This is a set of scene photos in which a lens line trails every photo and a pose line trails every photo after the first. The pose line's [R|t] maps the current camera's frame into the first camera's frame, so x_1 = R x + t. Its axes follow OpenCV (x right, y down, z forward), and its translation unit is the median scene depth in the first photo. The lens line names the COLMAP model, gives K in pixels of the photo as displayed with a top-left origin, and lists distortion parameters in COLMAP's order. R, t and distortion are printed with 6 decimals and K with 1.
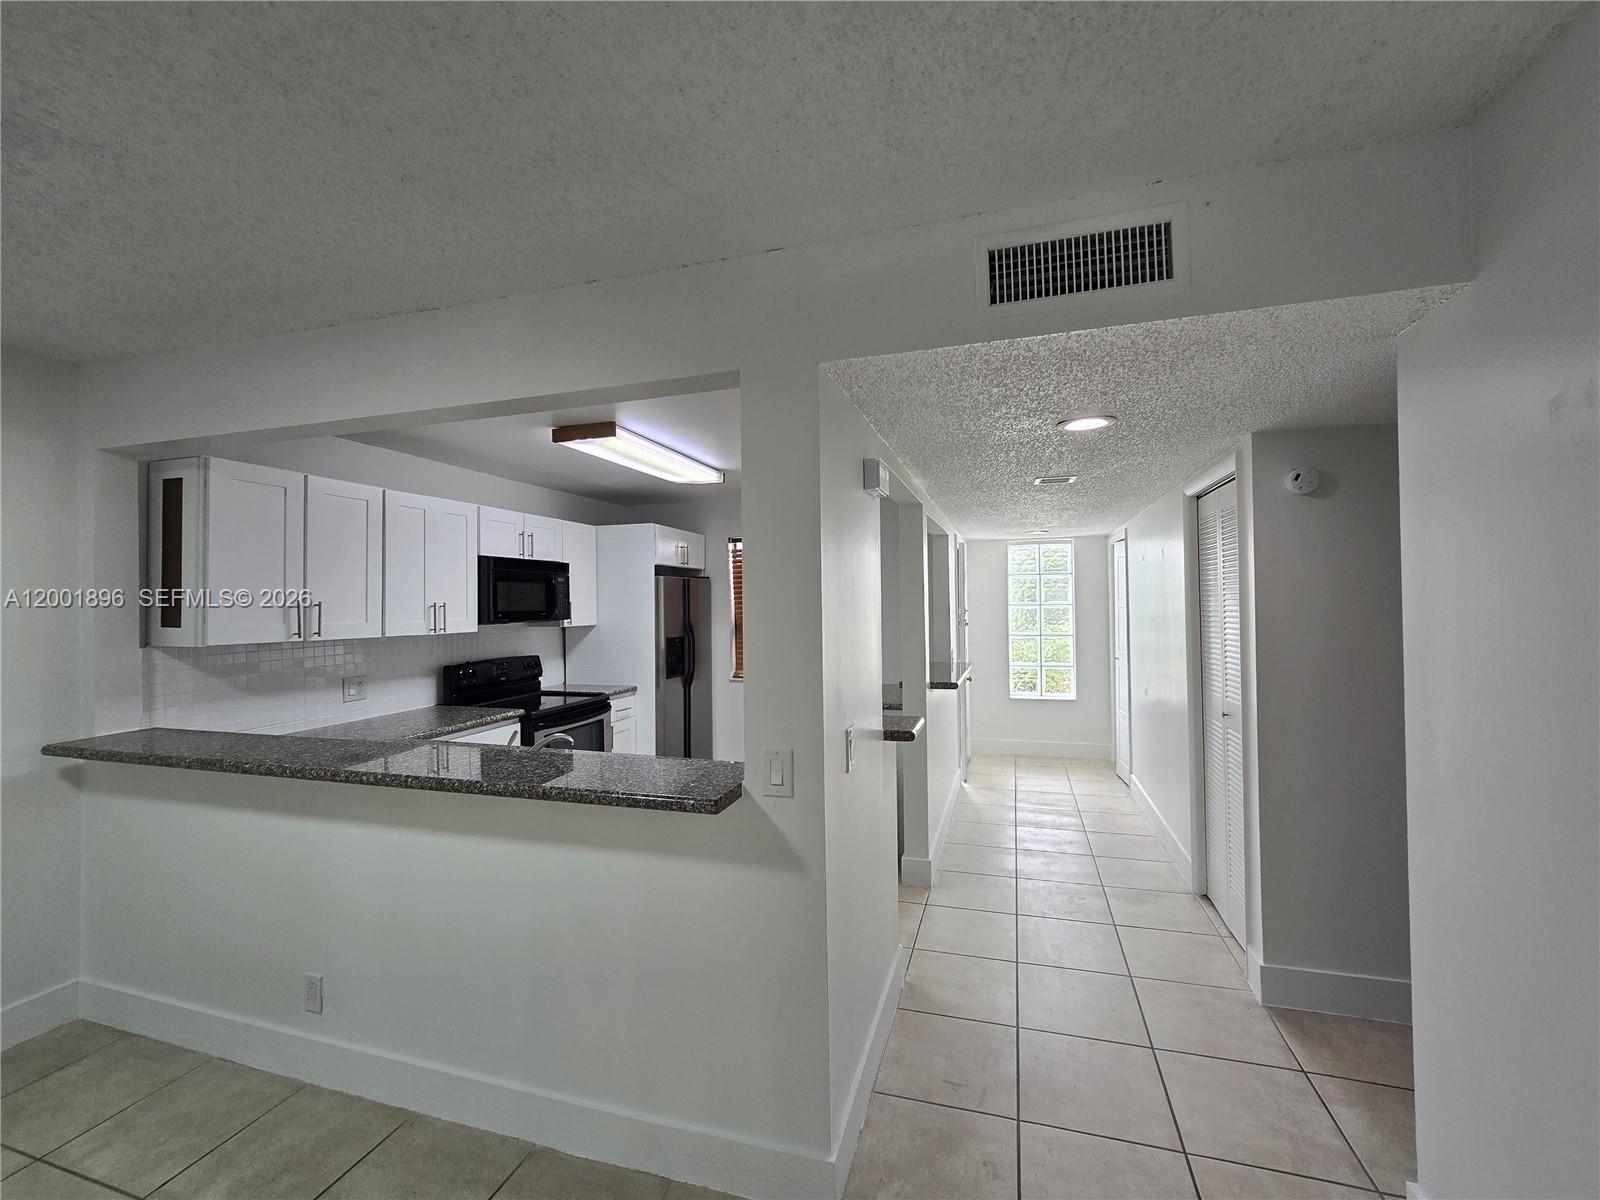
lens RADIAL K [[653.3, 0, 810.7], [0, 653.3, 590.2], [0, 0, 1]] dist [-0.005984, 0.002118]
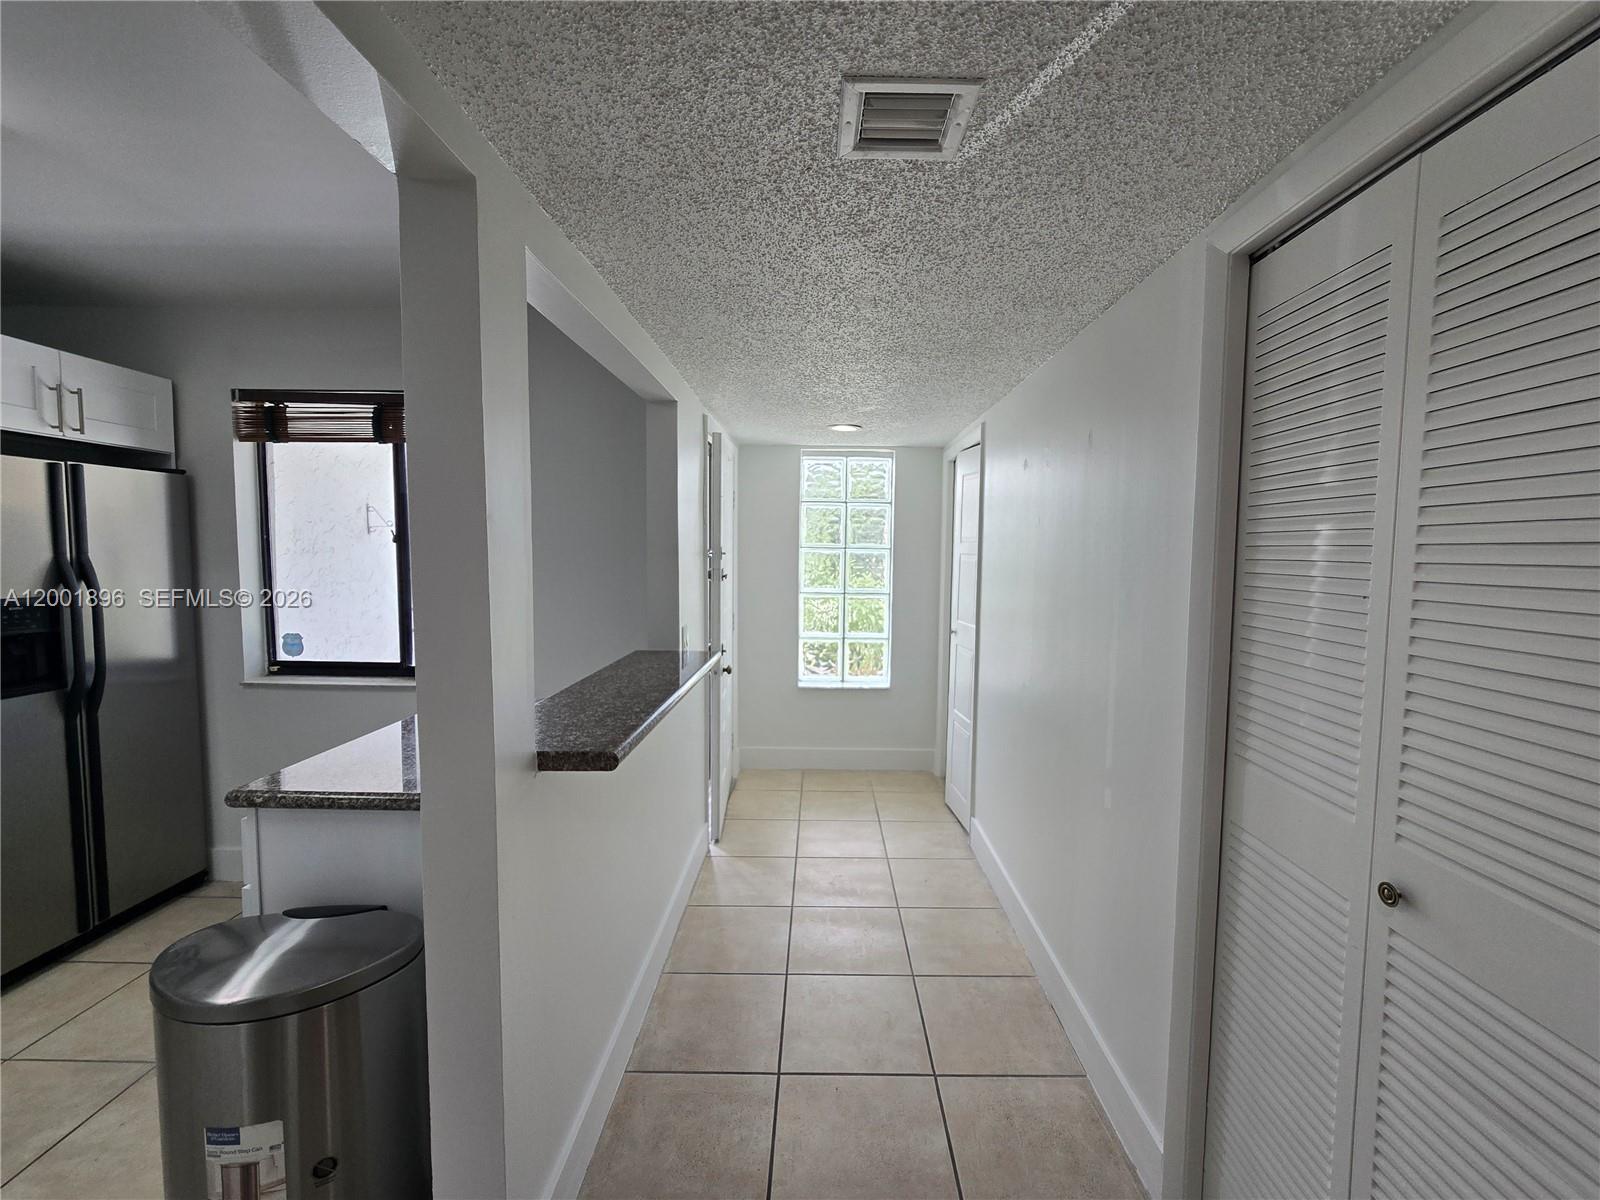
lens RADIAL K [[653.3, 0, 811.3], [0, 653.3, 598.9], [0, 0, 1]] dist [-0.005984, 0.002118]
pose [[0.958318, 0.001922, 0.285697, 0.133206], [-0.028790, 0.995537, 0.089872, 0.015802], [-0.284249, -0.094351, 0.954097, 0.383774]]
